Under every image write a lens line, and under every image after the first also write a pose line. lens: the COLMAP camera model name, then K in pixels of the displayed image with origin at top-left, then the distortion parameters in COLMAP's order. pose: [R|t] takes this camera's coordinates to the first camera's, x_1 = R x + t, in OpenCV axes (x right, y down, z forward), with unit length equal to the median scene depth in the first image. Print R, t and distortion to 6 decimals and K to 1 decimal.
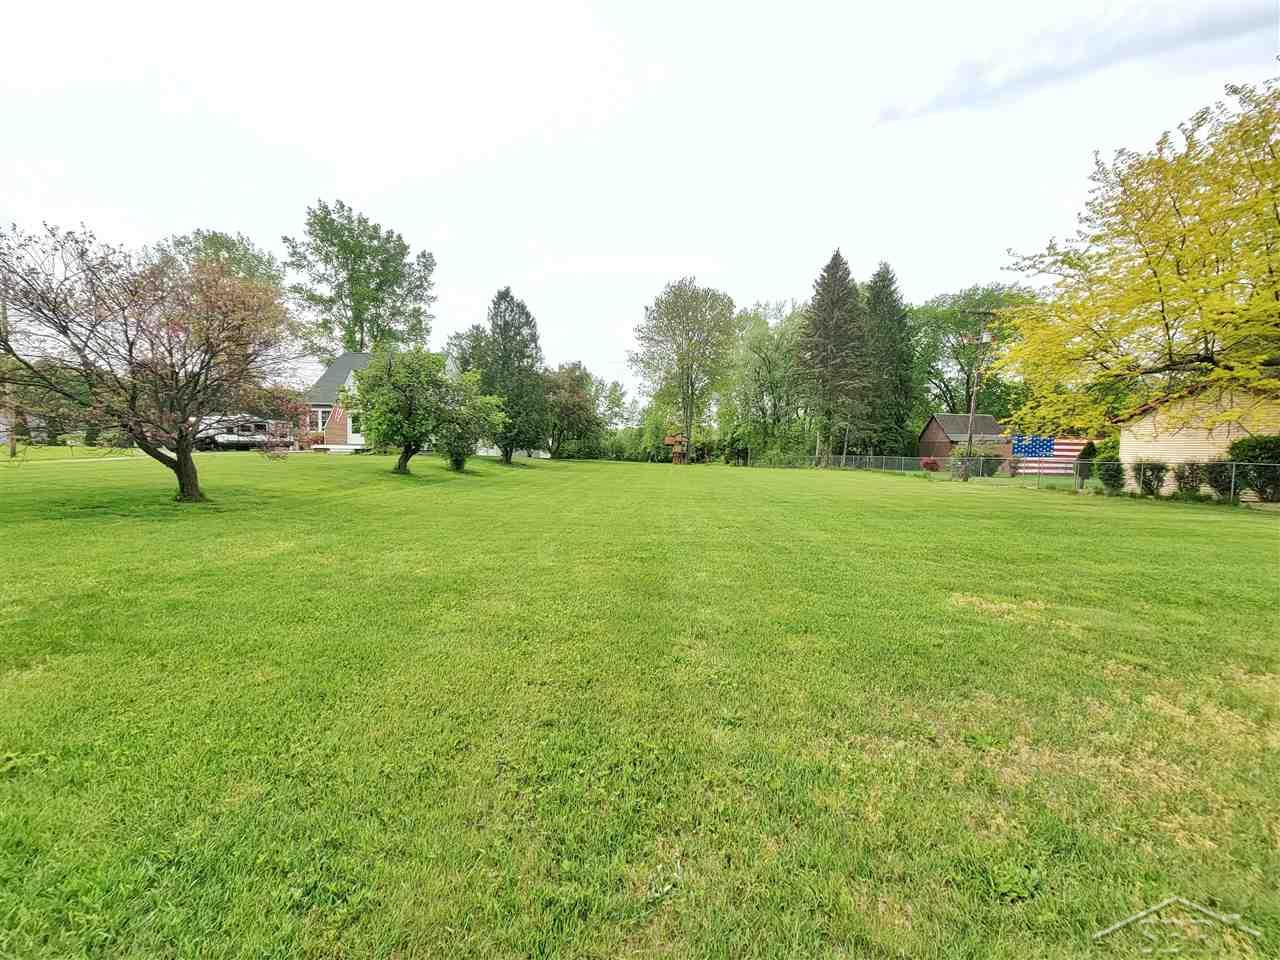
lens RADIAL K [[530.3, 0, 640.3], [0, 530.3, 474.4], [0, 0, 1]] dist [0.002136, 0.000403]
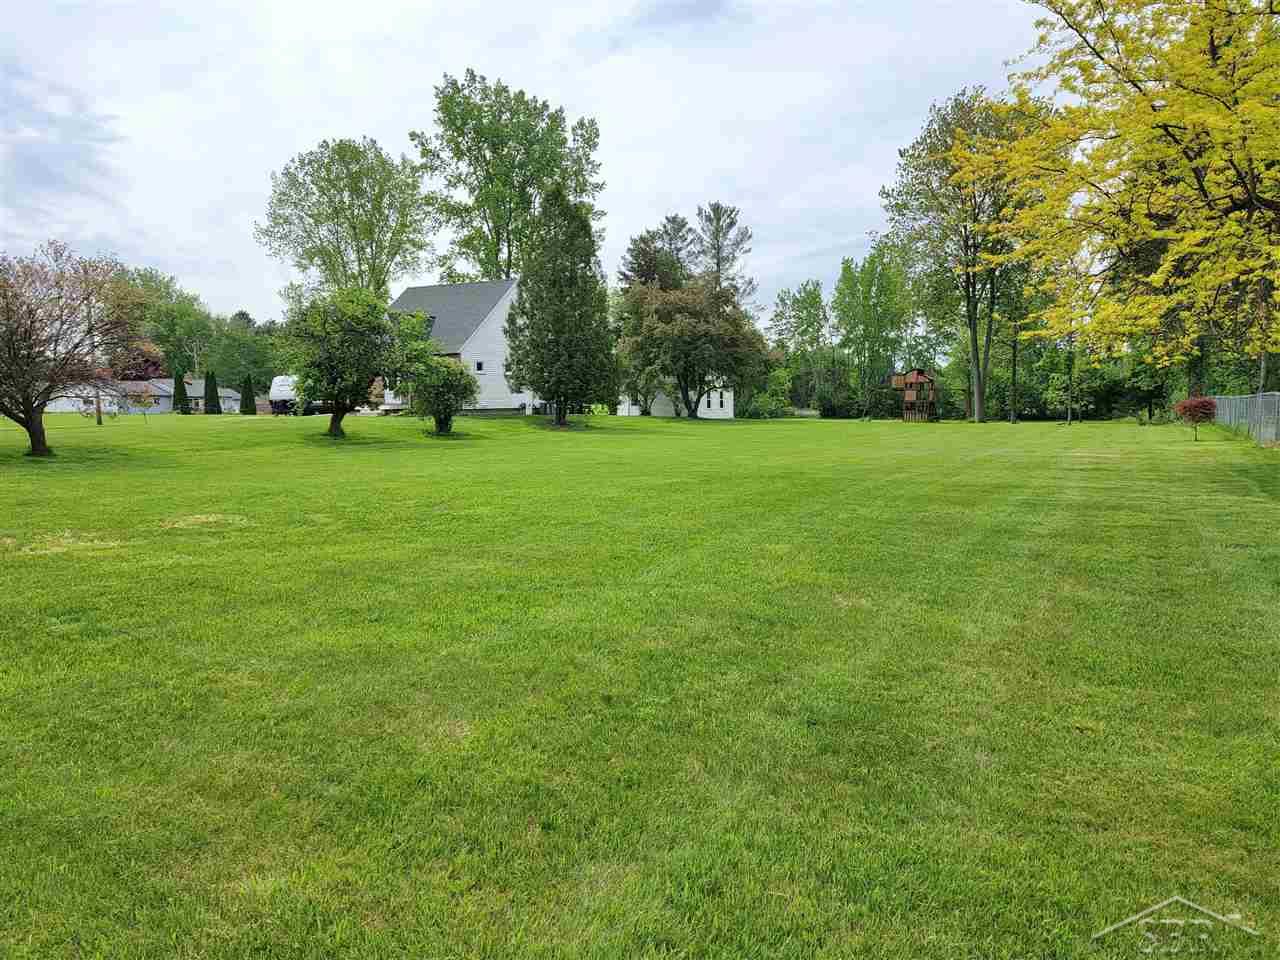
lens RADIAL K [[898.0, 0, 641.7], [0, 898.0, 483.8], [0, 0, 1]] dist [0.046408, -0.000727]
pose [[0.893713, 0.011812, -0.448484, 0.211286], [0.006605, 0.999199, 0.039478, 0.006929], [0.448591, -0.038244, 0.892919, -0.033183]]
